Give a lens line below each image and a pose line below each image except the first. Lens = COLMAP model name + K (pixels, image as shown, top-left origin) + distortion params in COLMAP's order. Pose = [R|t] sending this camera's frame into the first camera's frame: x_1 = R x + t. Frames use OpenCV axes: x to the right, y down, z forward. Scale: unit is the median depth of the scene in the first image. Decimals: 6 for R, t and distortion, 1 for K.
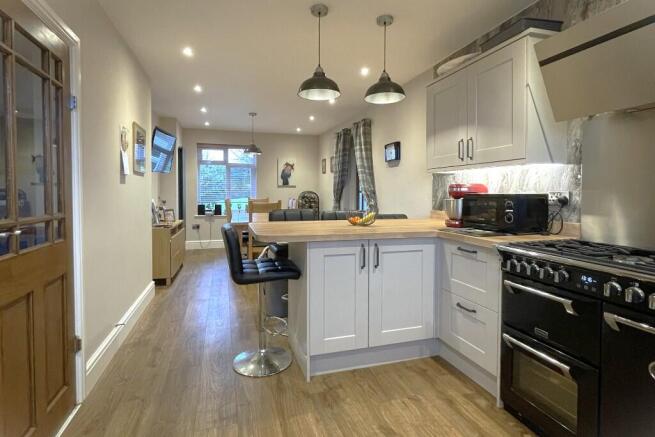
lens RADIAL K [[331.5, 0, 323.4], [0, 331.5, 199.5], [0, 0, 1]] dist [0.000252, 0.000010]
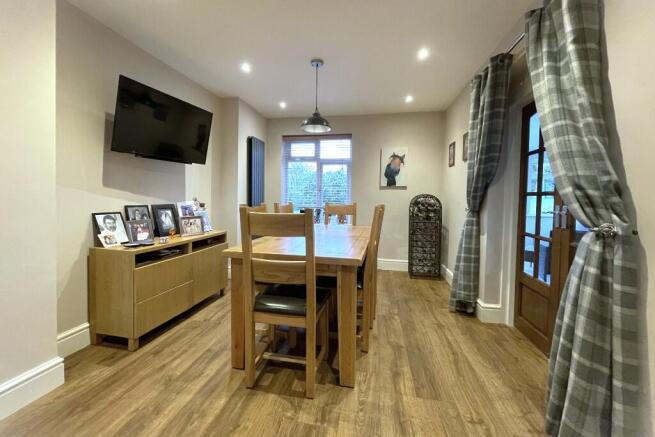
lens RADIAL K [[262.9, 0, 325.2], [0, 262.9, 207.1], [0, 0, 1]] dist [0.000110, 0.000442]
pose [[0.888363, 0.027702, -0.458305, 0.019917], [-0.024558, 0.999616, 0.012818, -0.001450], [0.458484, -0.000133, 0.888703, 0.452142]]
